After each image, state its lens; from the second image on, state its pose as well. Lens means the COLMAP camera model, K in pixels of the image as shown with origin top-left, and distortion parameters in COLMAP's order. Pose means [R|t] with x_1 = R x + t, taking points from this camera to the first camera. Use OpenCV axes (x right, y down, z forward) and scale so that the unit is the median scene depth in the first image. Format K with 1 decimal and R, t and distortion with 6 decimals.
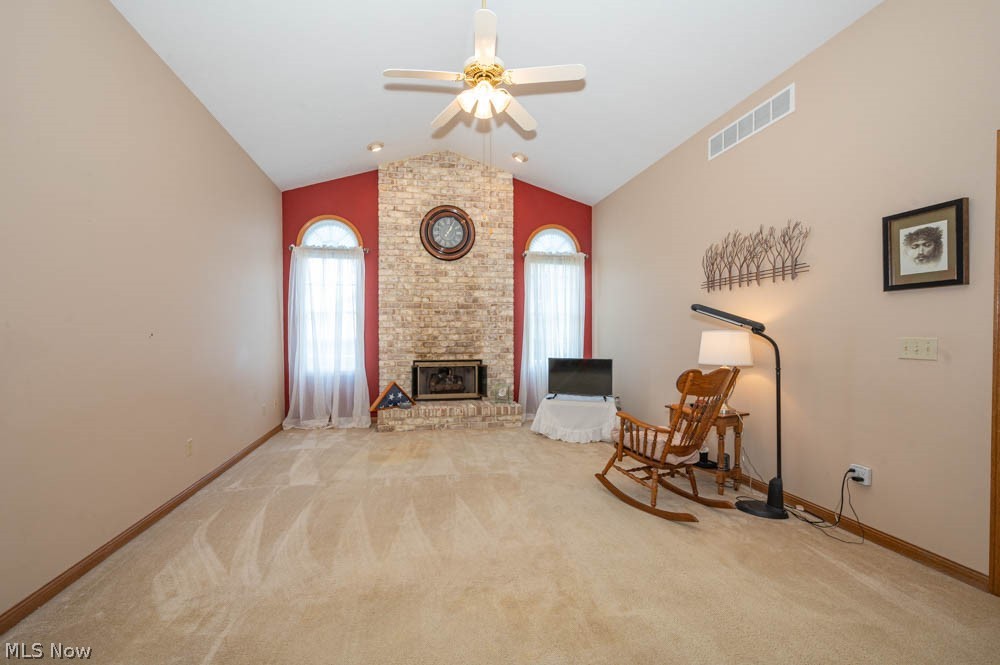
lens RADIAL K [[405.6, 0, 473.4], [0, 405.6, 341.3], [0, 0, 1]] dist [0.000891, -0.000168]
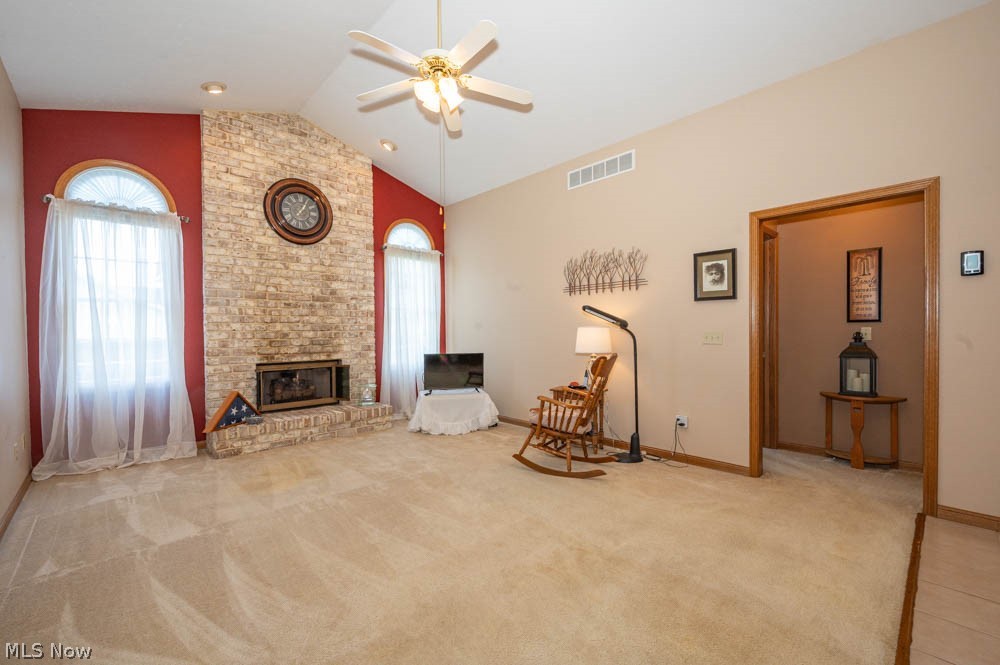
lens RADIAL K [[423.1, 0, 500.8], [0, 423.1, 336.1], [0, 0, 1]] dist [0.000614, -0.000081]
pose [[0.828056, -0.011541, 0.560527, -0.325645], [0.014902, 0.999888, -0.001427, 0.001504], [-0.560447, 0.009534, 0.828135, 0.046753]]
